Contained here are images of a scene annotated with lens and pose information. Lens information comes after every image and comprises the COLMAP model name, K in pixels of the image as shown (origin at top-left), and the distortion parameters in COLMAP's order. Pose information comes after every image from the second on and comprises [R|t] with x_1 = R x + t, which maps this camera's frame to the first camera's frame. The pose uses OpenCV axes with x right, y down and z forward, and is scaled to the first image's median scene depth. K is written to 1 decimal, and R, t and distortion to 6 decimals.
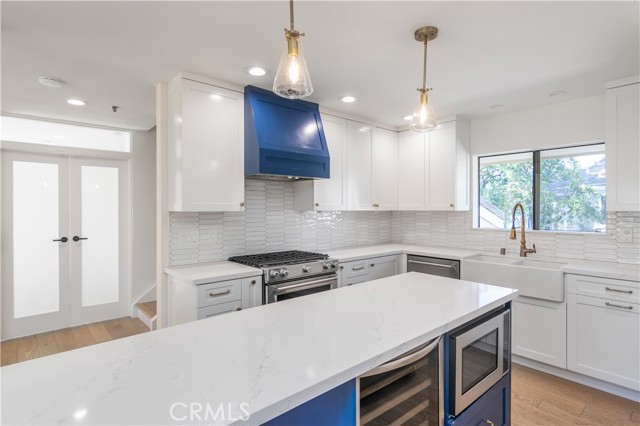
lens RADIAL K [[333.0, 0, 319.1], [0, 333.0, 211.2], [0, 0, 1]] dist [0.003211, 0.000135]
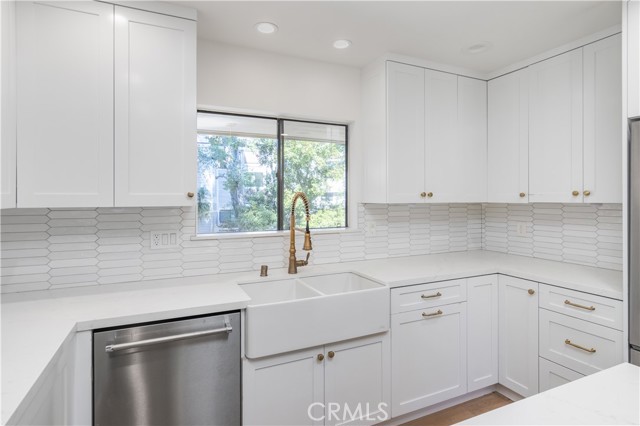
lens RADIAL K [[333.0, 0, 312.2], [0, 333.0, 198.4], [0, 0, 1]] dist [0.003211, 0.000135]
pose [[0.294832, -0.002071, 0.955547, -0.008165], [0.006553, 0.999979, 0.000146, -0.012283], [-0.955527, 0.006219, 0.294839, 0.726644]]
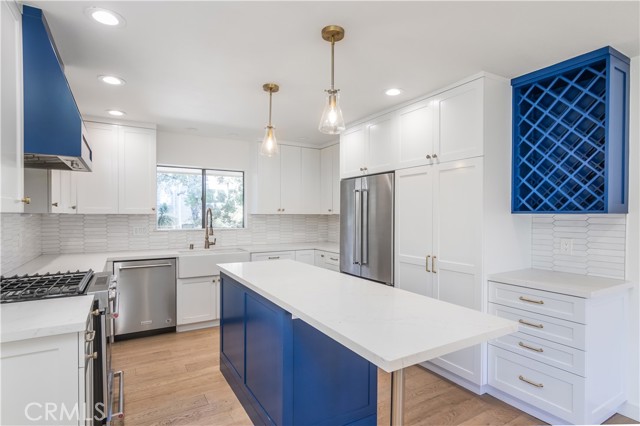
lens RADIAL K [[333.0, 0, 320.4], [0, 333.0, 217.9], [0, 0, 1]] dist [0.003211, 0.000135]
pose [[0.184835, -0.010491, 0.982714, -0.571012], [0.000982, 0.999944, 0.010490, 0.000328], [-0.982769, -0.000974, 0.184835, 0.297673]]
